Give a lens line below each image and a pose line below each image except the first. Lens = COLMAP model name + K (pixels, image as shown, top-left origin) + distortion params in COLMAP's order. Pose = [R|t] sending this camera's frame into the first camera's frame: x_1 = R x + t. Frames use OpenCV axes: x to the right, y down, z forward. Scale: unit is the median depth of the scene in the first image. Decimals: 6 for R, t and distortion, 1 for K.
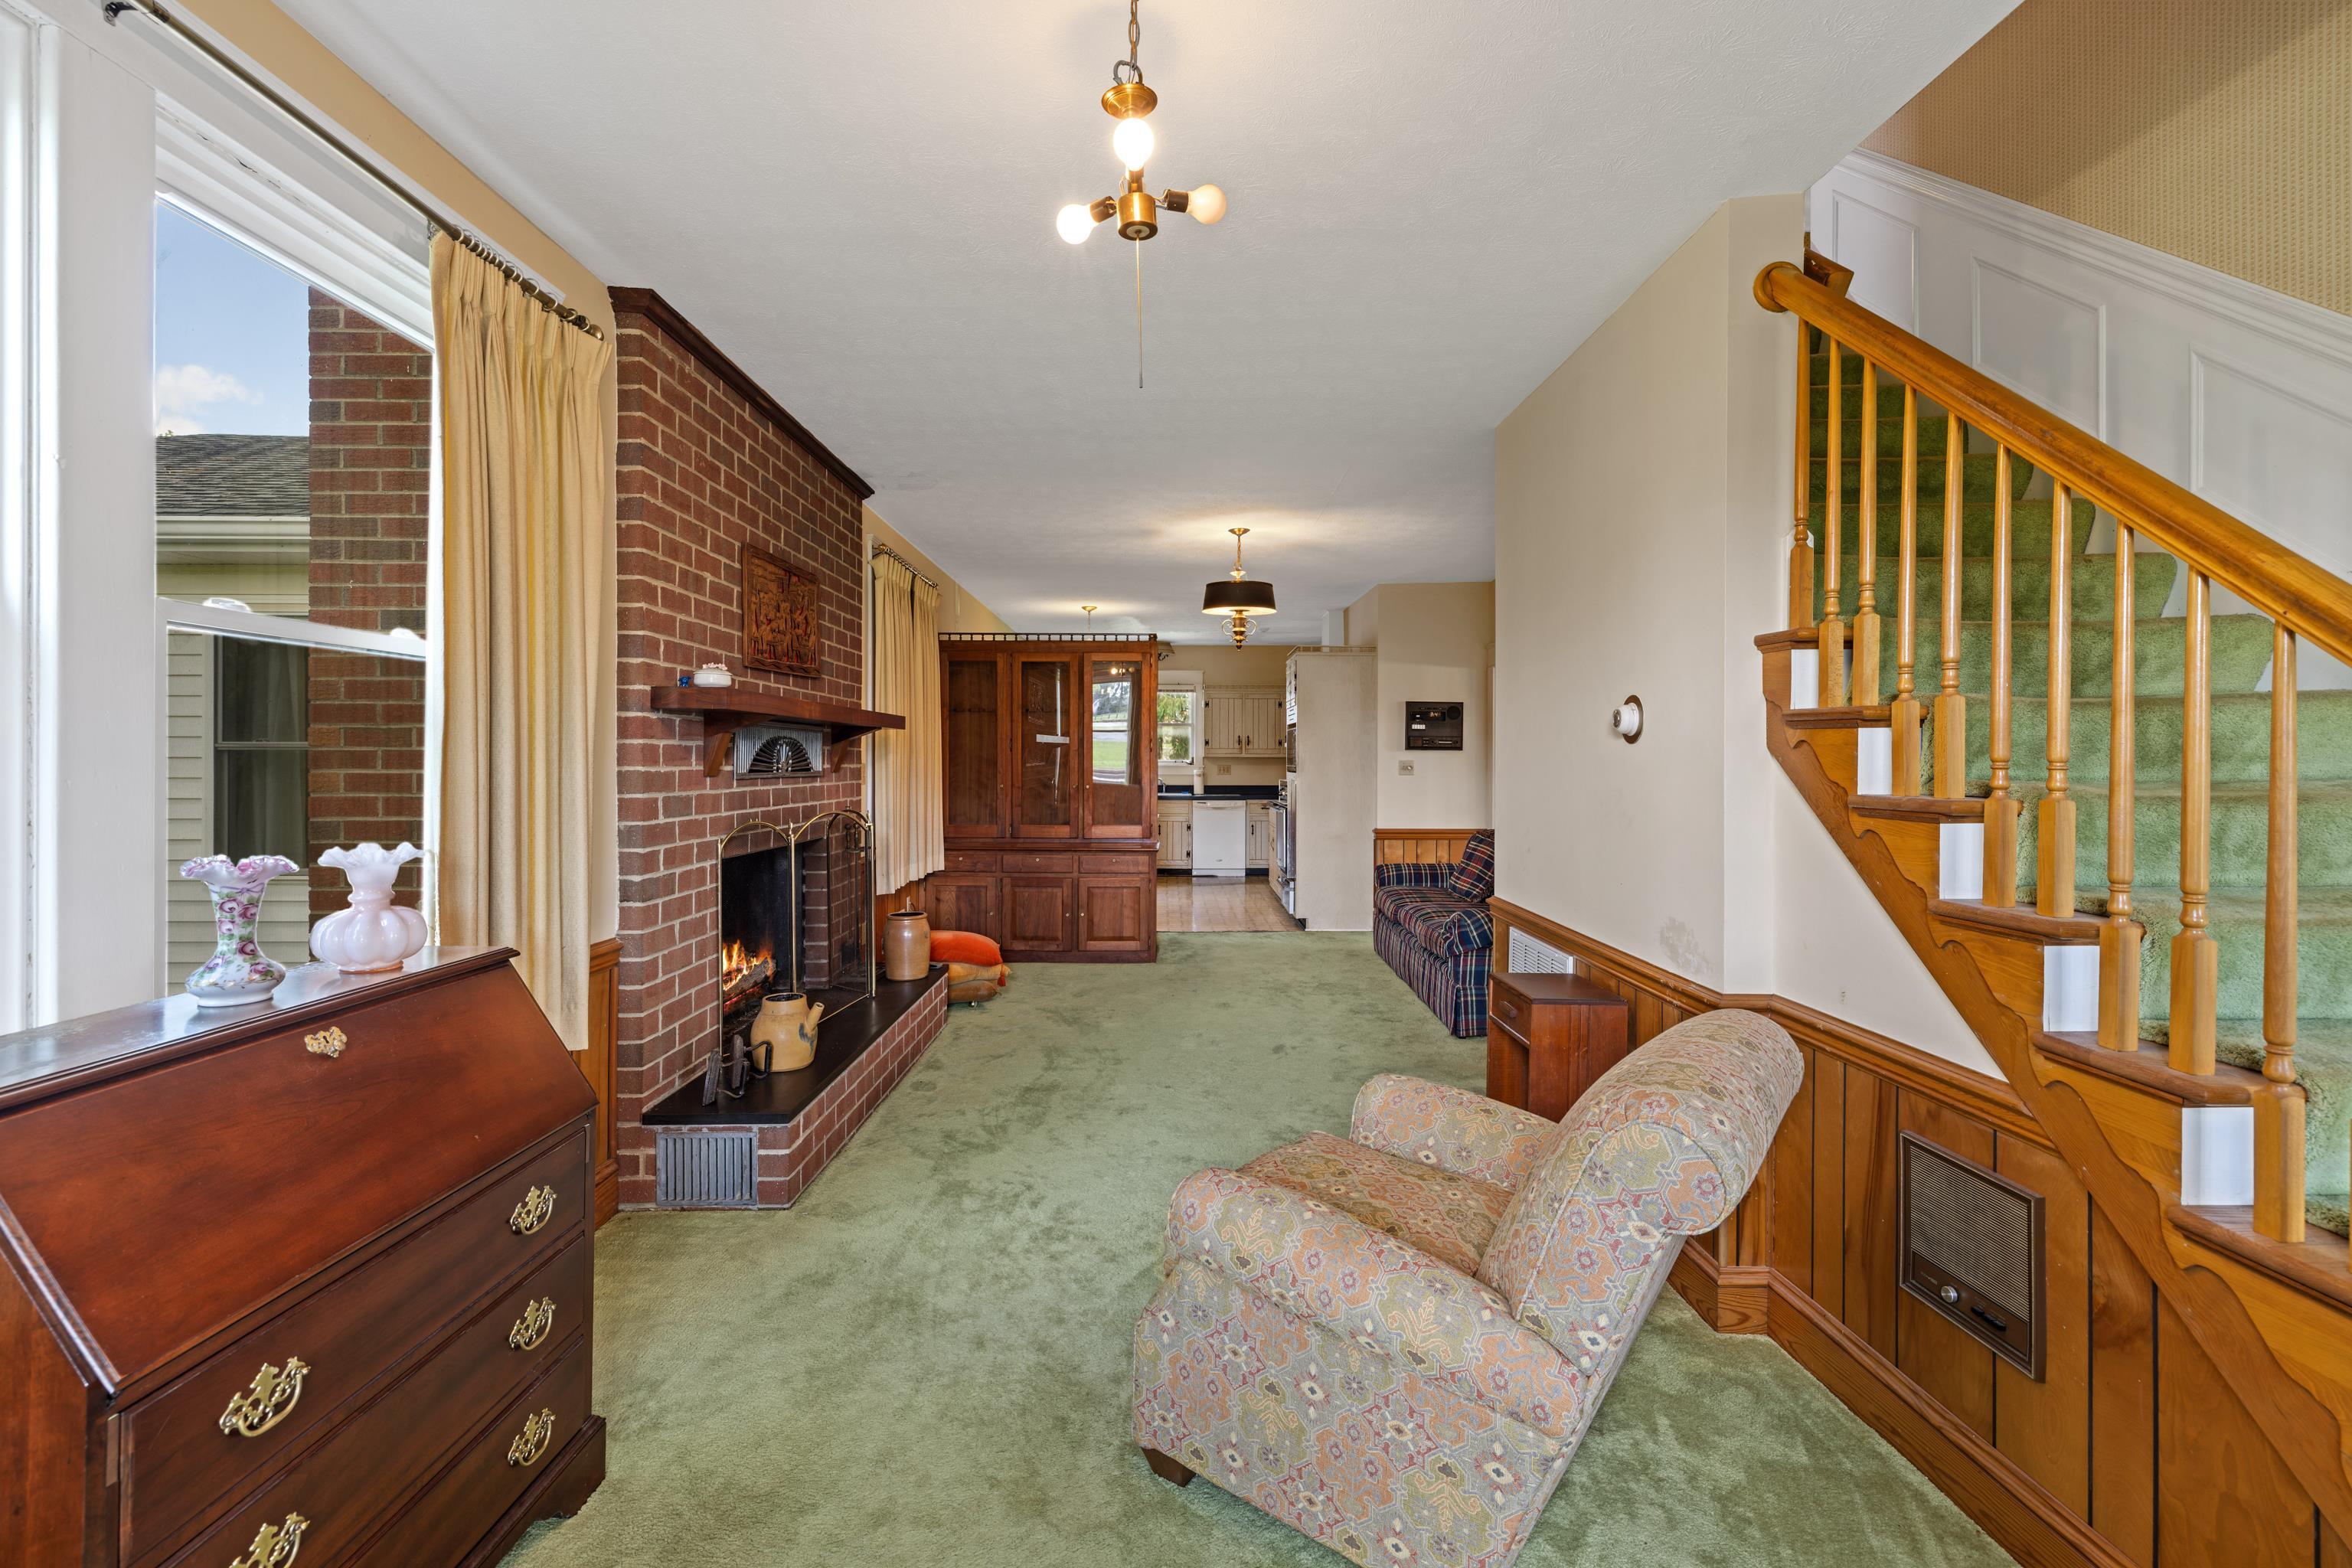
lens RADIAL K [[995.0, 0, 1179.0], [0, 995.0, 766.9], [0, 0, 1]] dist [-0.000754, -0.000043]
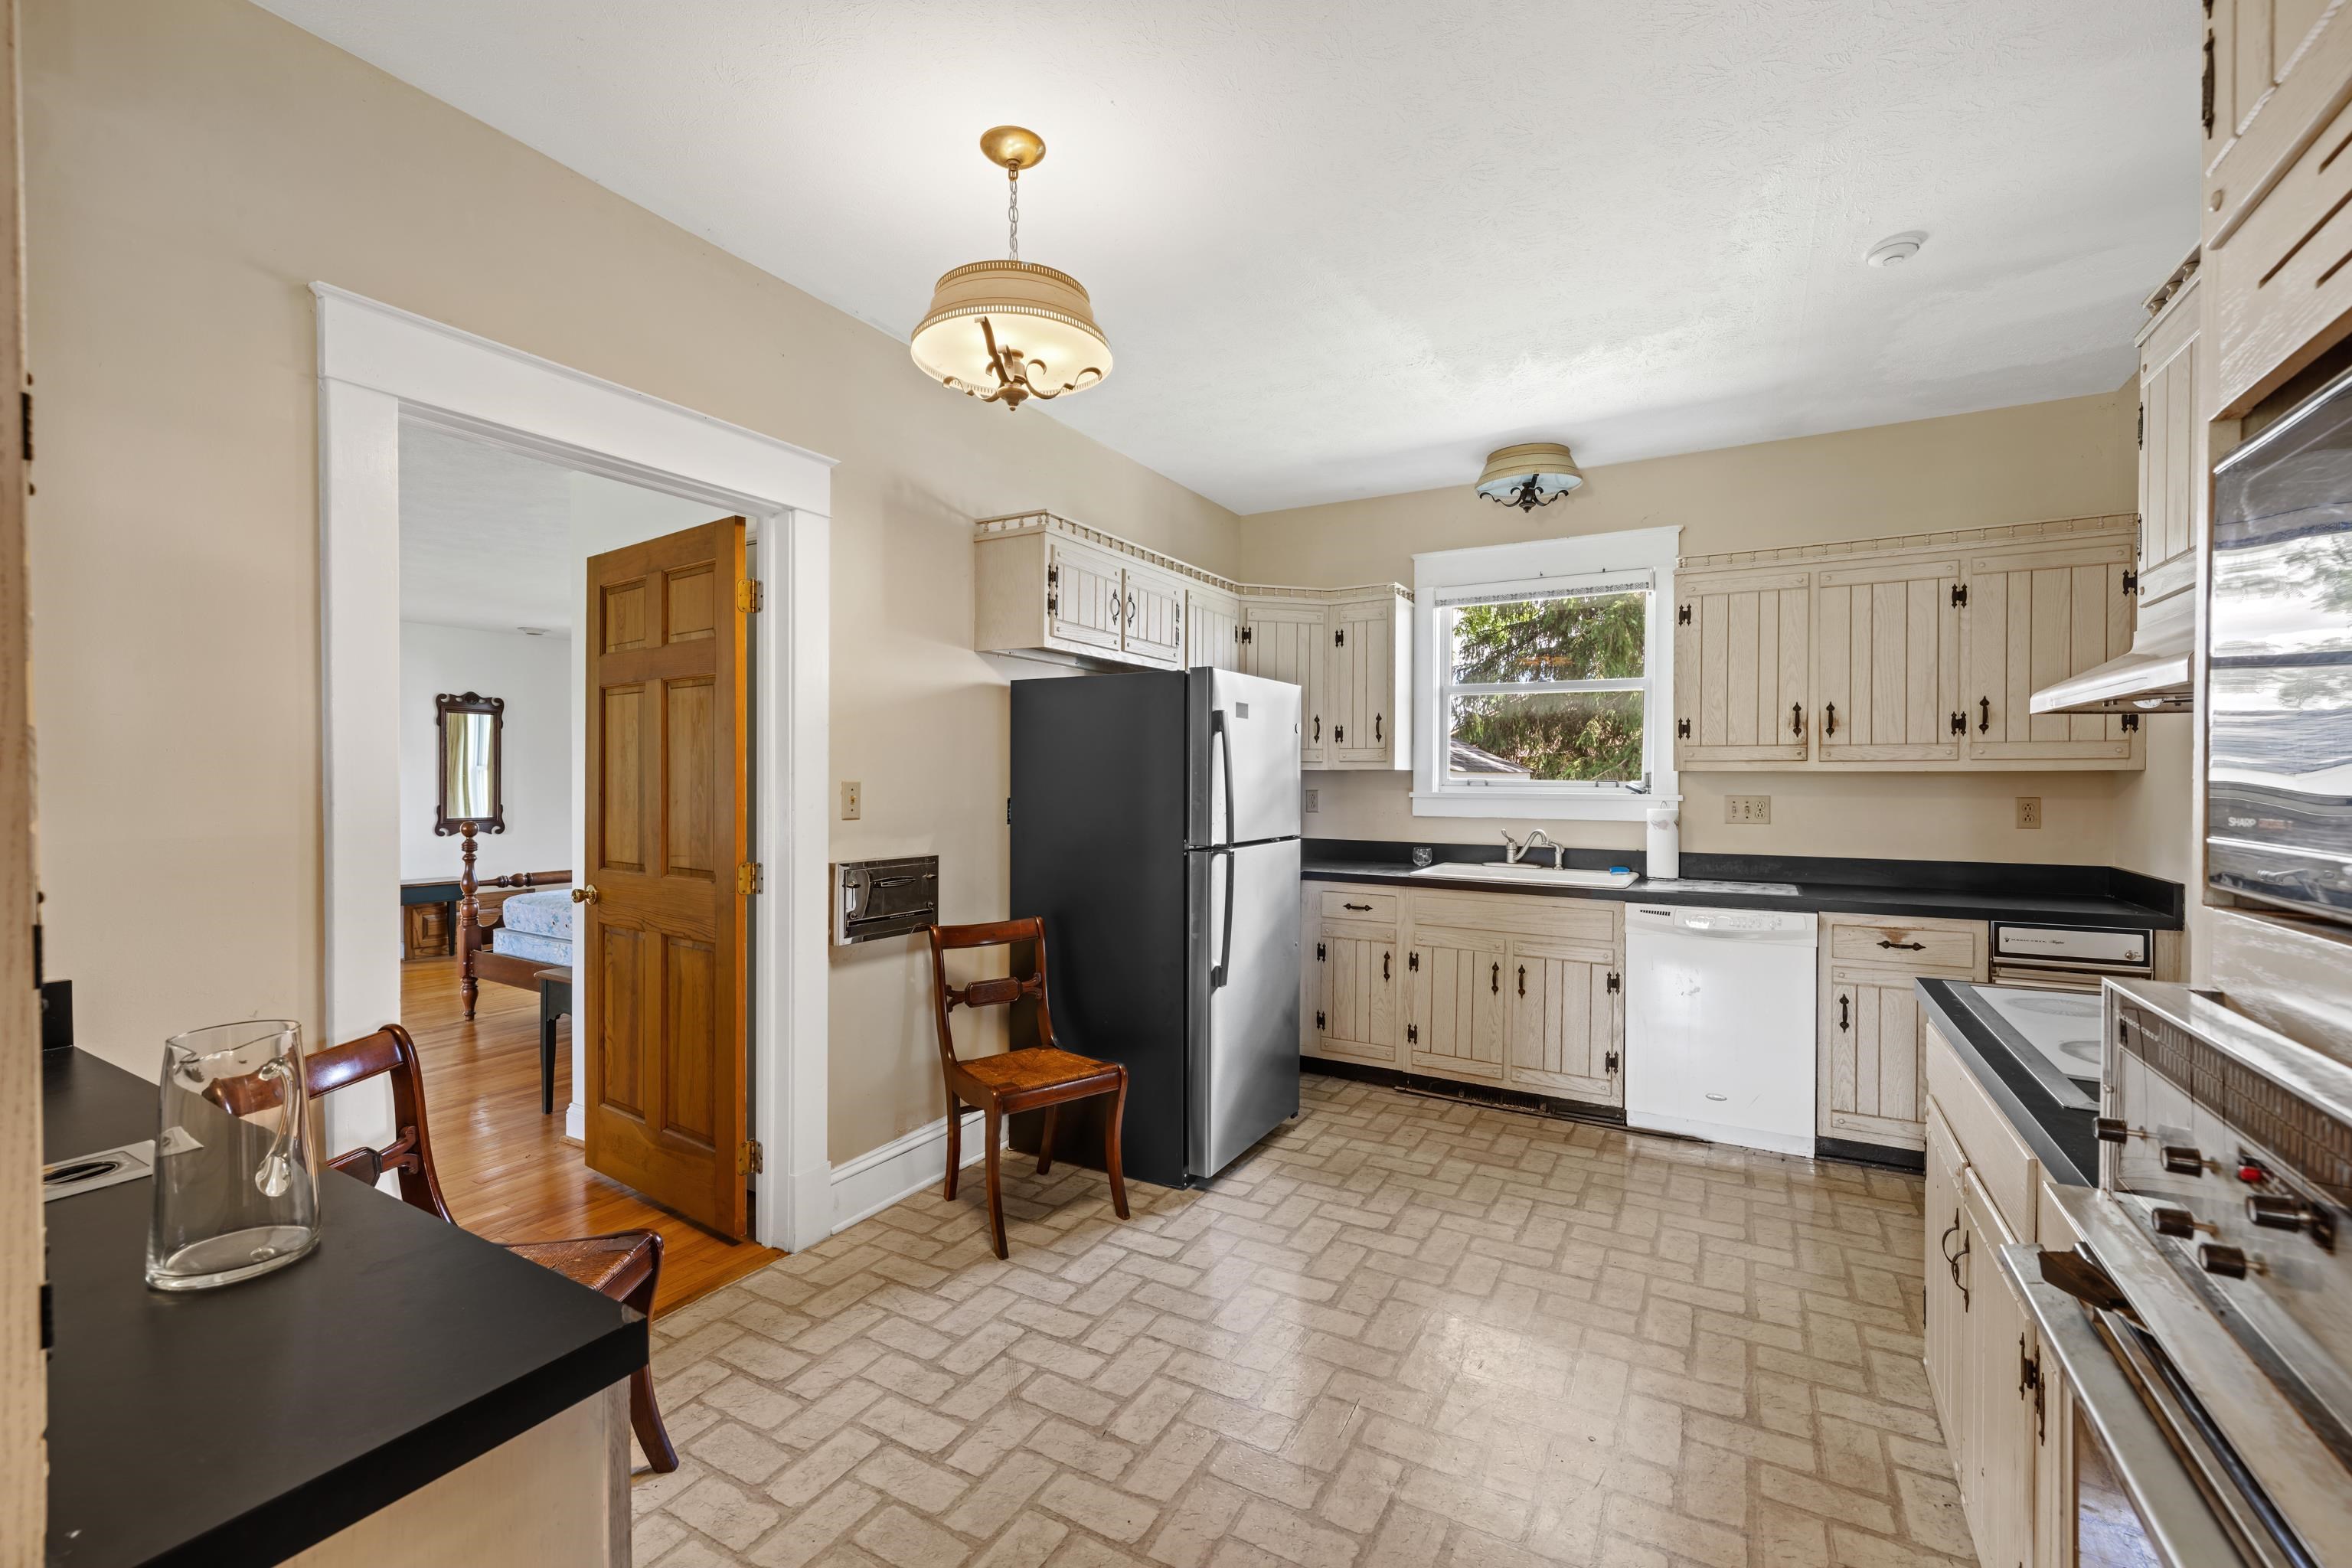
lens RADIAL K [[982.4, 0, 1166.2], [0, 982.4, 795.2], [0, 0, 1]] dist [-0.001715, -0.000134]
pose [[0.857050, 0.006979, -0.515185, 0.049128], [-0.003729, 0.999966, 0.007342, -0.003339], [0.515219, -0.004371, 0.857047, 0.618510]]
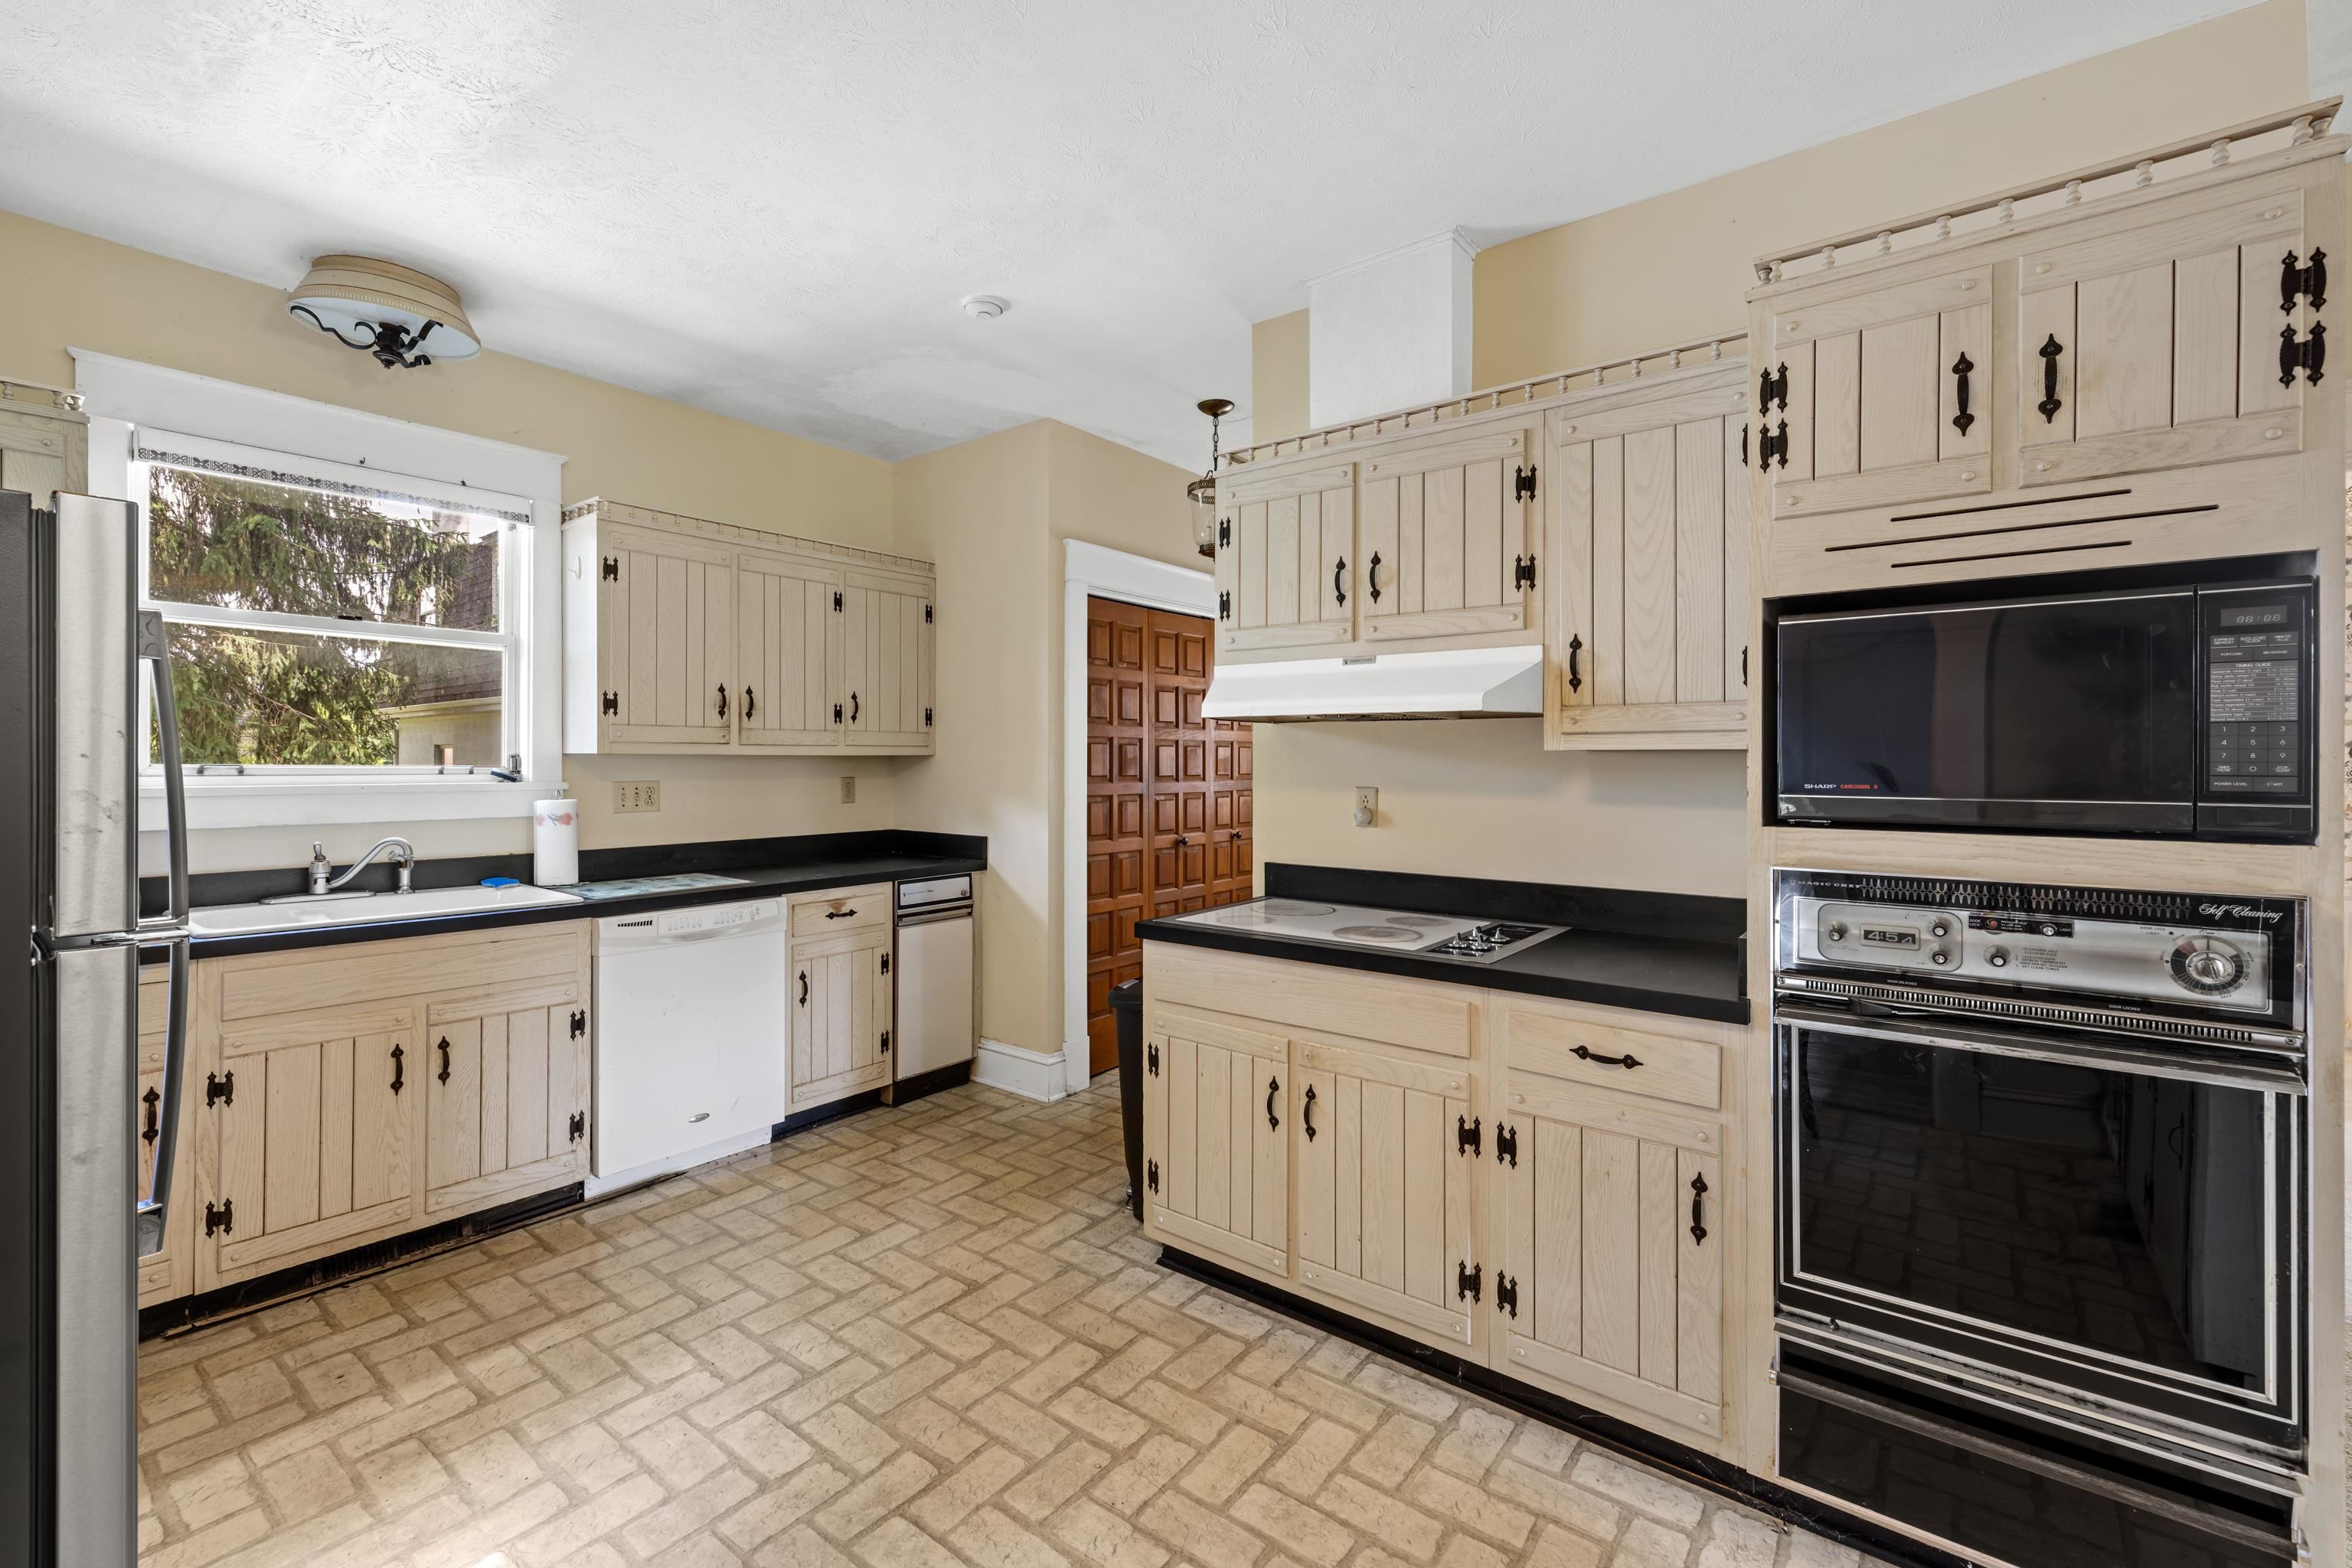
lens RADIAL K [[995.0, 0, 1179.0], [0, 995.0, 766.9], [0, 0, 1]] dist [-0.000754, -0.000043]
pose [[0.624215, -0.009663, 0.781193, -0.095060], [0.007598, 0.999951, 0.006297, -0.006591], [-0.781216, 0.002005, 0.624258, 0.690322]]
